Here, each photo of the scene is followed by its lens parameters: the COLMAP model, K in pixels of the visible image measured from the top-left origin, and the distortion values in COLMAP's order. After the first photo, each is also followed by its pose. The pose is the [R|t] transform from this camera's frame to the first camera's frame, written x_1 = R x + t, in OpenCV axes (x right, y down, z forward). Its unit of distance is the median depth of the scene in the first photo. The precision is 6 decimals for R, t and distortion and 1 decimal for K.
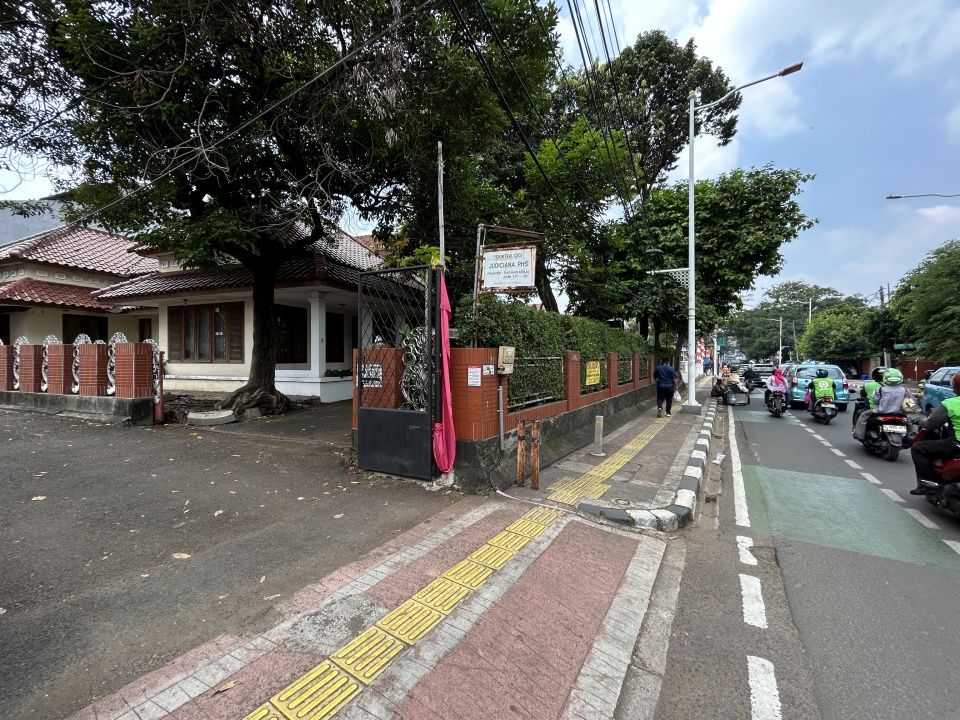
lens RADIAL K [[390.3, 0, 477.7], [0, 390.3, 360.5], [0, 0, 1]] dist [-0.003295, 0.001527]
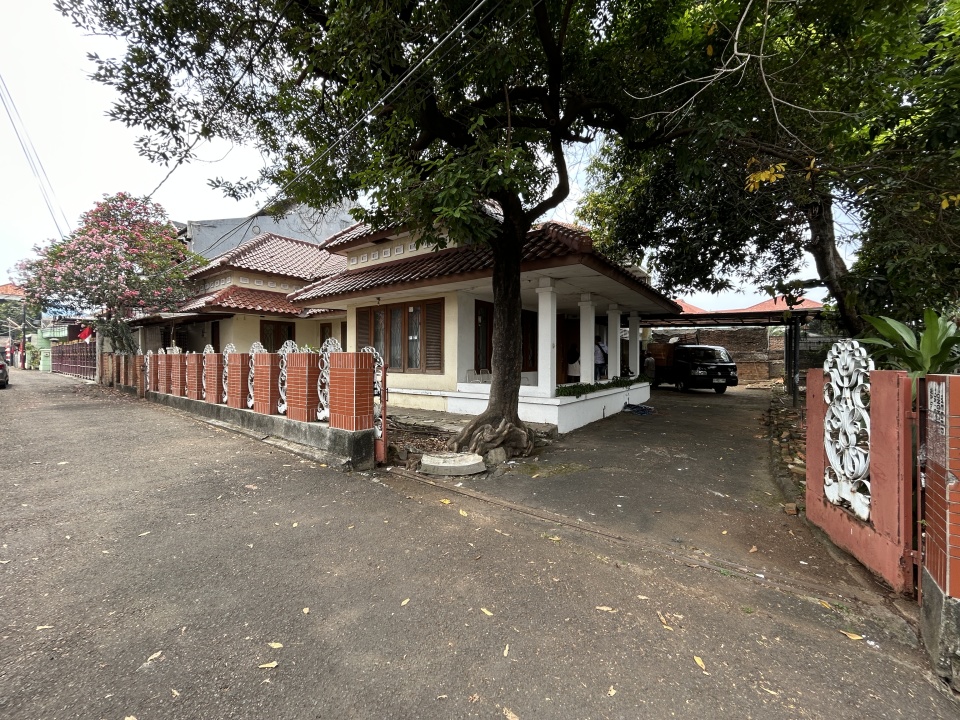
lens RADIAL K [[390.3, 0, 478.3], [0, 390.3, 357.5], [0, 0, 1]] dist [-0.003295, 0.001527]
pose [[0.958750, 0.002179, -0.284243, -0.358971], [-0.004825, 0.999951, -0.008609, -0.024508], [0.284211, 0.009626, 0.958714, 0.295321]]
